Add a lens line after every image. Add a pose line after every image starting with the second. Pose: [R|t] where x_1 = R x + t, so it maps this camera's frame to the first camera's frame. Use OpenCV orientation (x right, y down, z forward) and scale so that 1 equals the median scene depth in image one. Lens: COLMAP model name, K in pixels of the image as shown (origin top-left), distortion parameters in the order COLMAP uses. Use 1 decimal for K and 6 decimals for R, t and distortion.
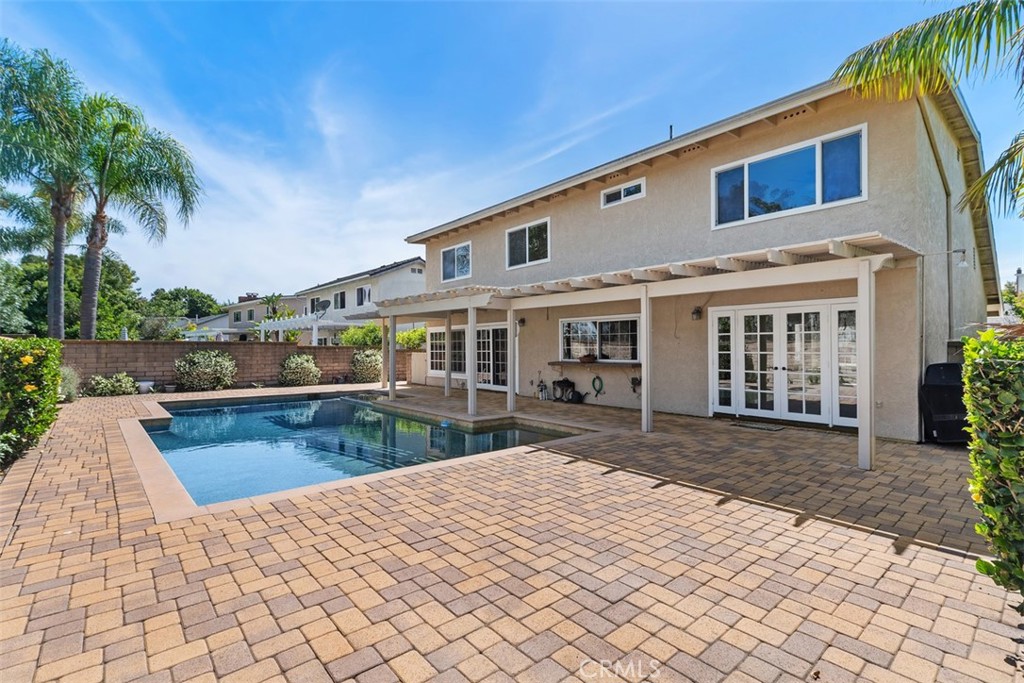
lens RADIAL K [[460.2, 0, 510.8], [0, 460.2, 343.6], [0, 0, 1]] dist [0.013254, -0.000088]
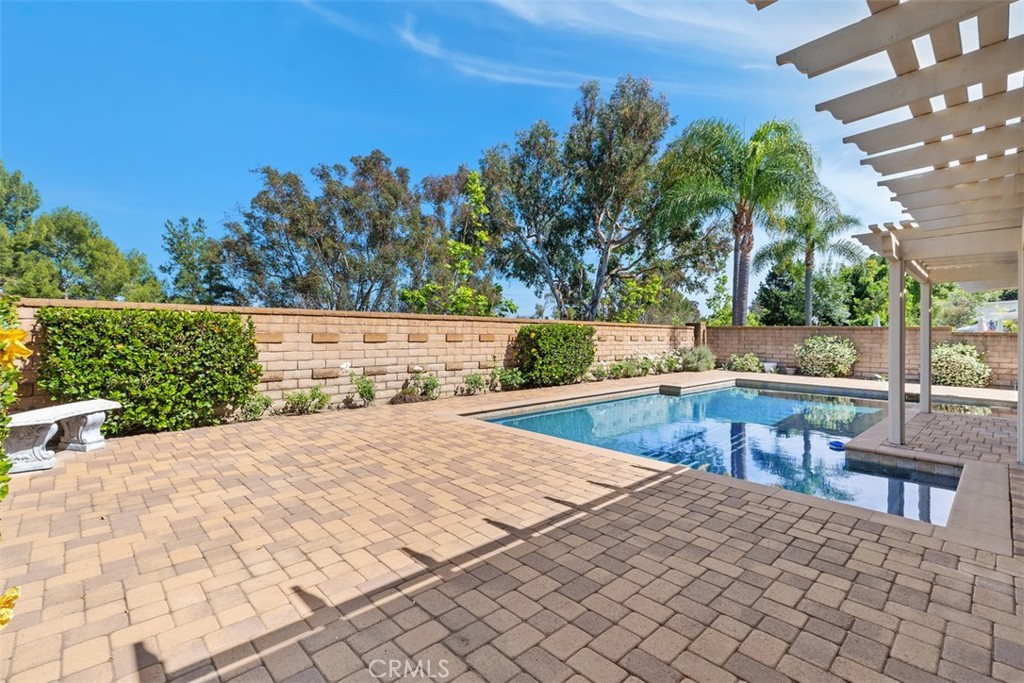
lens RADIAL K [[460.2, 0, 514.2], [0, 460.2, 341.1], [0, 0, 1]] dist [0.013254, -0.000088]
pose [[0.063260, 0.020370, -0.997789, 1.019871], [-0.003181, 0.999791, 0.020210, 0.026896], [0.997992, 0.001895, 0.063312, 1.011670]]
